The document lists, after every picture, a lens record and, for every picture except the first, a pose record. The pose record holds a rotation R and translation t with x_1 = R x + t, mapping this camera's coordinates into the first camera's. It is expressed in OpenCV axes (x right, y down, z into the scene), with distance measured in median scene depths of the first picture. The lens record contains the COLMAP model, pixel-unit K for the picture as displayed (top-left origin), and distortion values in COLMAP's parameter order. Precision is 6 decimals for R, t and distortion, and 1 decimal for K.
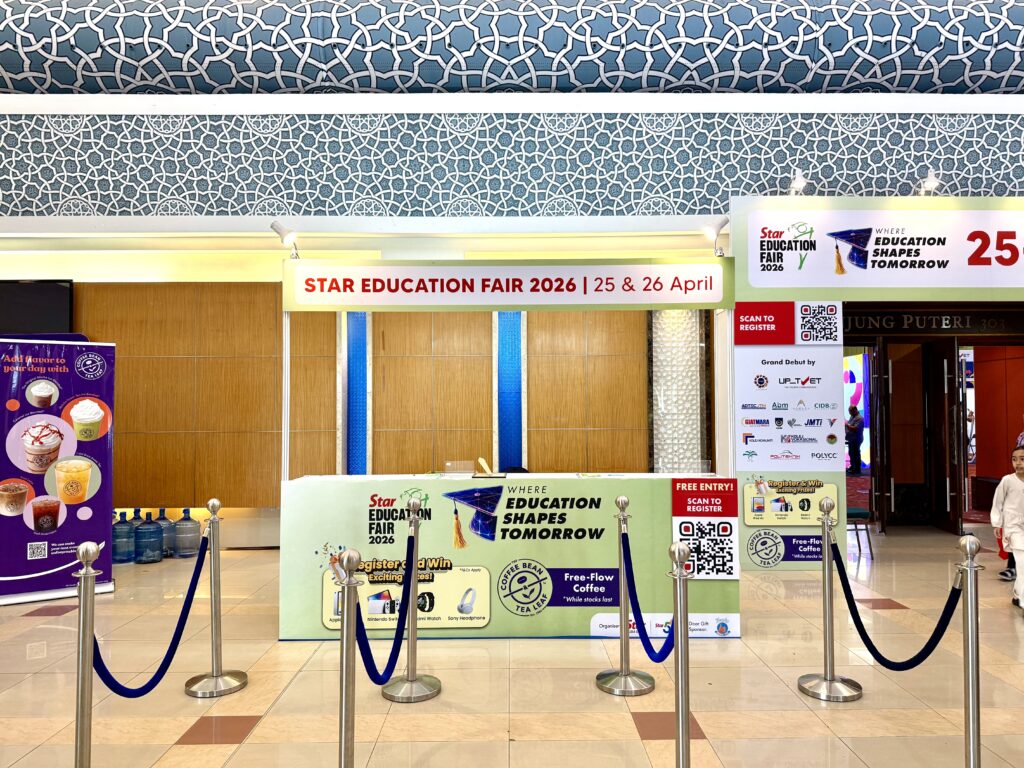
lens RADIAL K [[540.8, 0, 512.0], [0, 540.8, 384.0], [0, 0, 1]] dist [-0.025641, 0.013808]
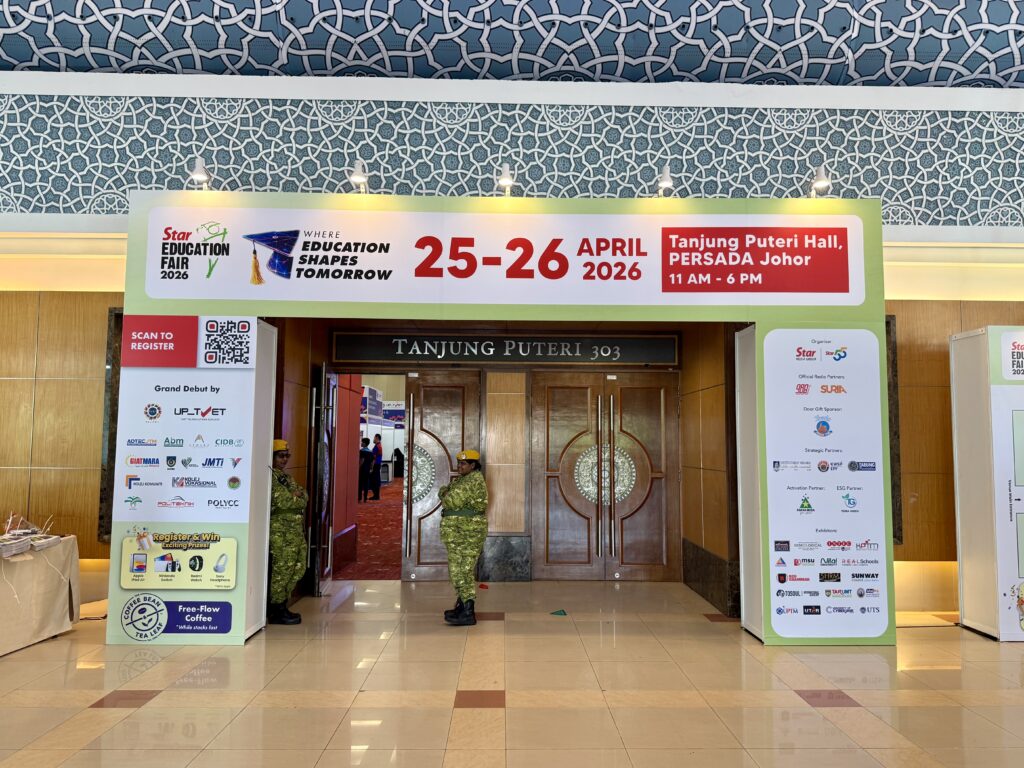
lens RADIAL K [[653.5, 0, 512.0], [0, 653.5, 384.0], [0, 0, 1]] dist [-0.004404, -0.003846]
pose [[0.999753, 0.022020, -0.003103, 0.399313], [-0.022168, 0.997929, -0.060393, 0.000767], [0.001766, 0.060446, 0.998170, -0.000842]]
